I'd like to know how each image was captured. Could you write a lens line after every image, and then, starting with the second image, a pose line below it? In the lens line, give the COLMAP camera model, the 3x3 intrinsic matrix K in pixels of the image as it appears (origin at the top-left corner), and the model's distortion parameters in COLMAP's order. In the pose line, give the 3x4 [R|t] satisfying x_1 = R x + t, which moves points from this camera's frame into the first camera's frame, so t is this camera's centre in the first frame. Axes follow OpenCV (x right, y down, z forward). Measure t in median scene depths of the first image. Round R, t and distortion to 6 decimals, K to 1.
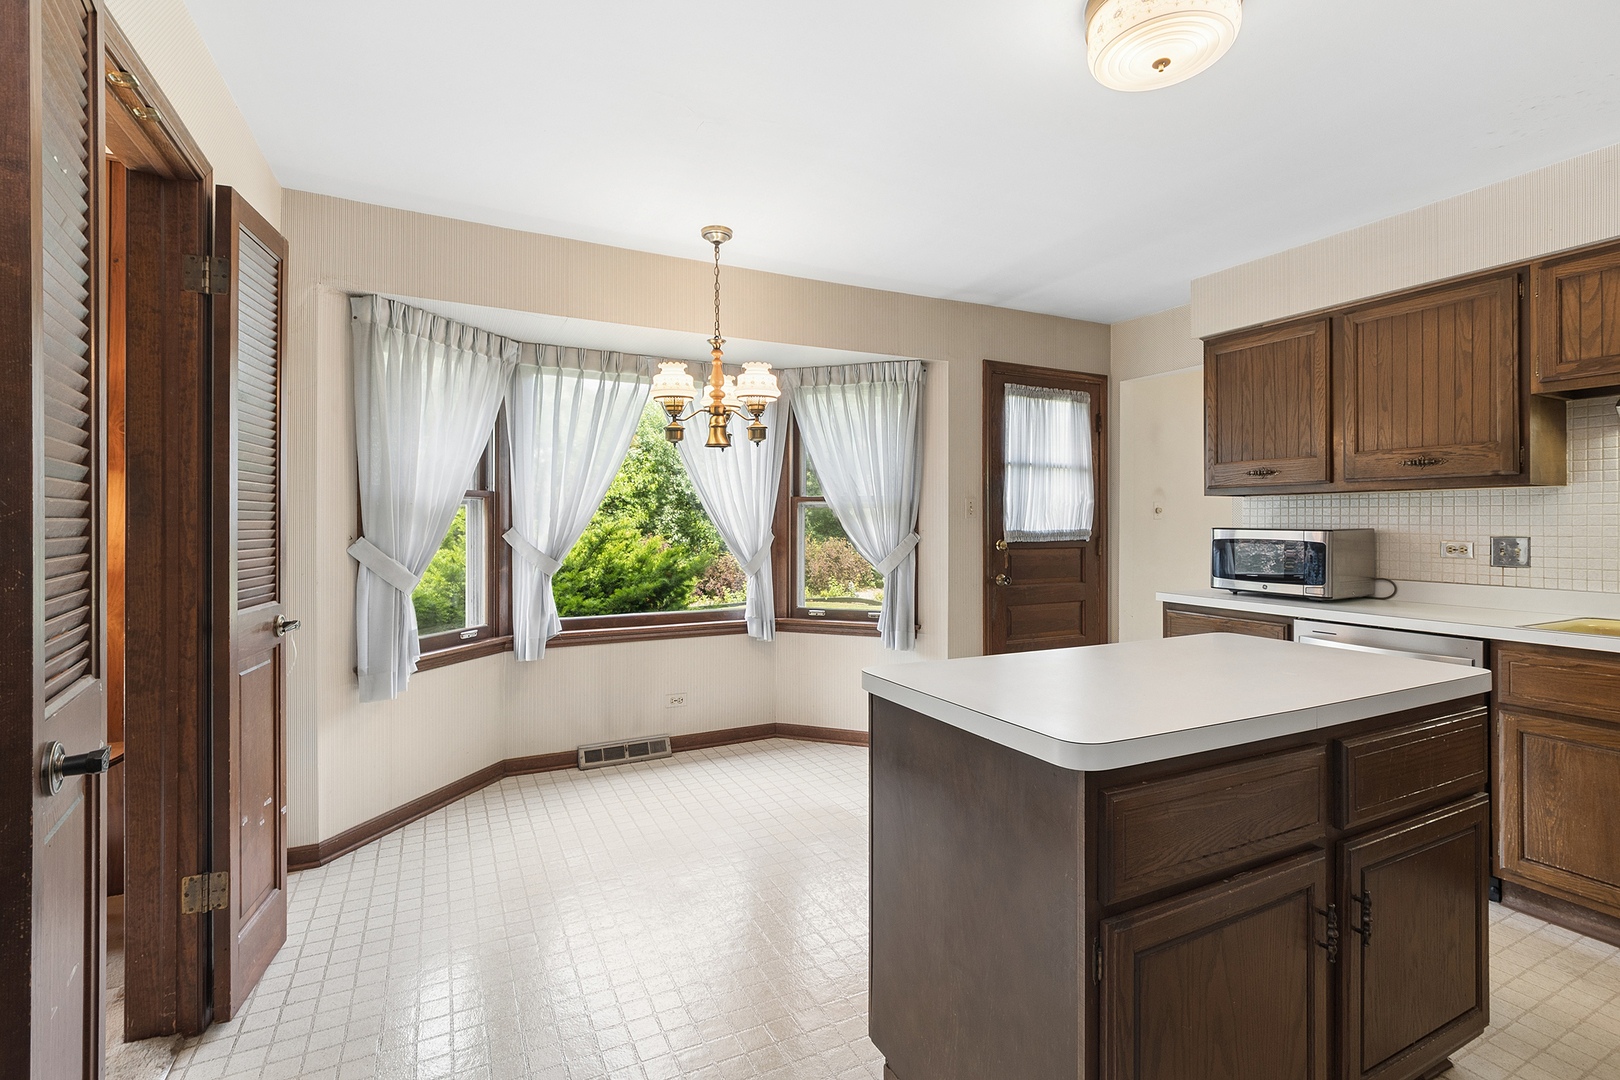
lens RADIAL K [[726.1, 0, 806.2], [0, 726.1, 532.0], [0, 0, 1]] dist [0.015556, 0.000637]
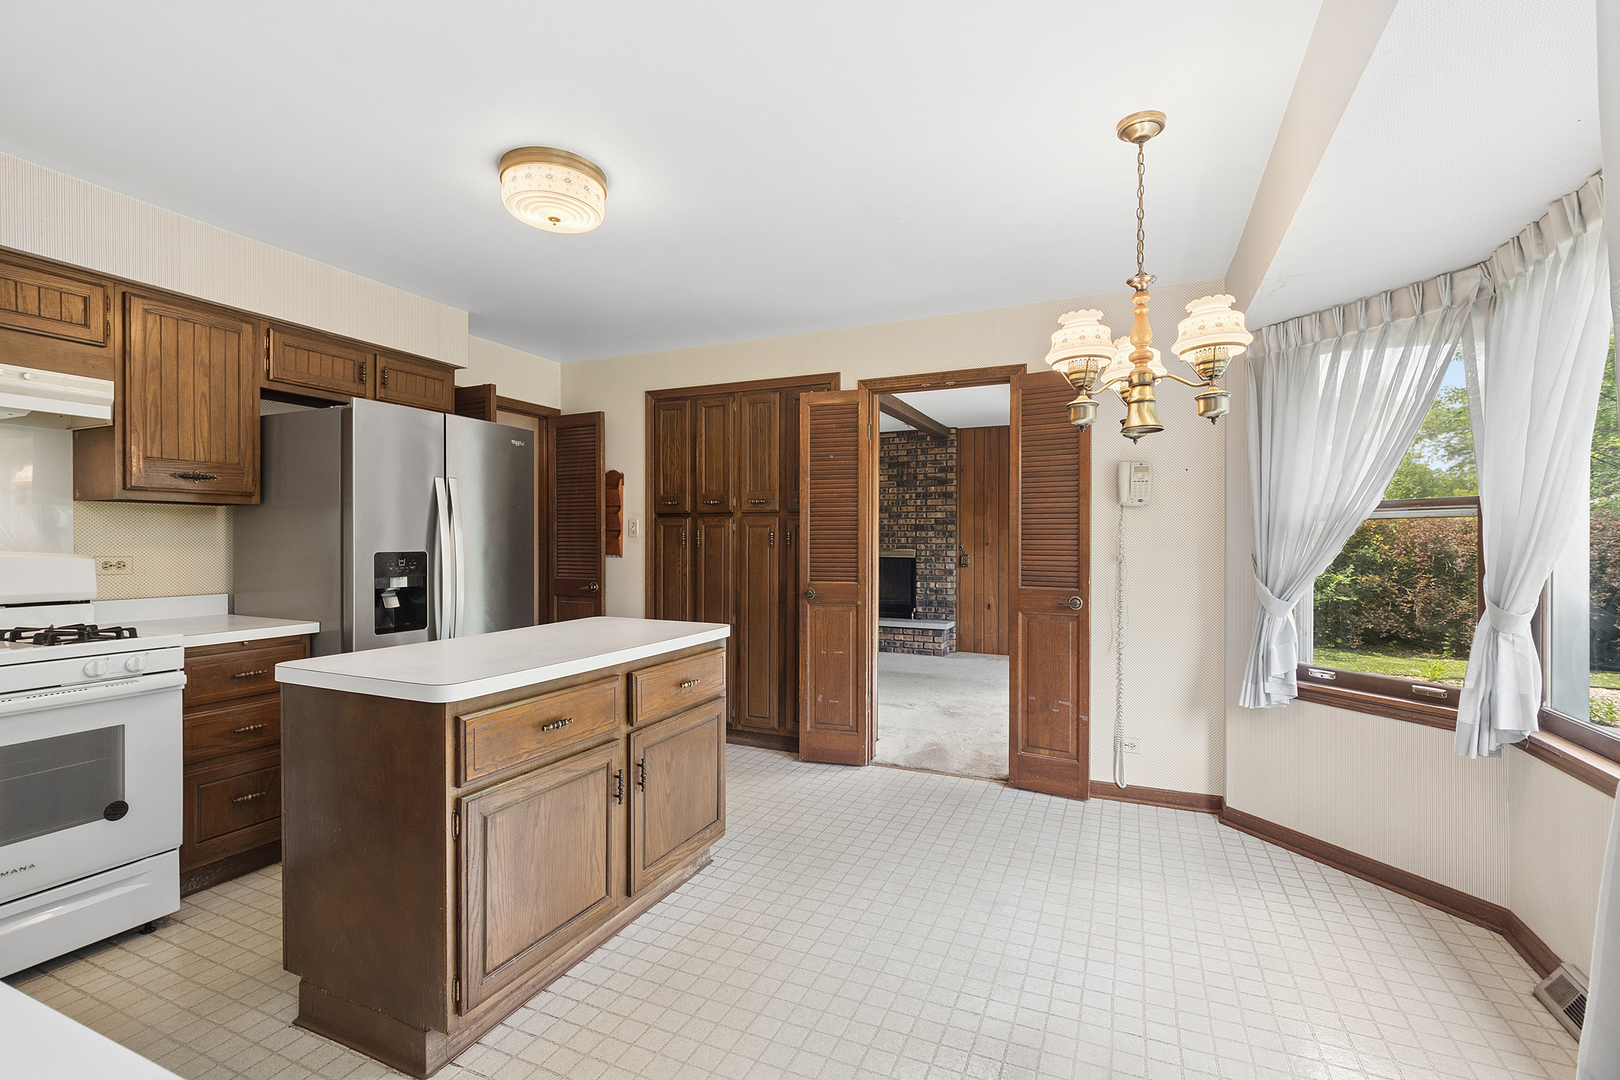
lens RADIAL K [[726.1, 0, 809.6], [0, 726.1, 539.7], [0, 0, 1]] dist [0.015556, 0.000637]
pose [[-0.769696, -0.002179, -0.638407, 0.505484], [-0.004135, 0.999990, 0.001572, -0.008091], [0.638397, 0.003850, -0.769698, 1.196547]]
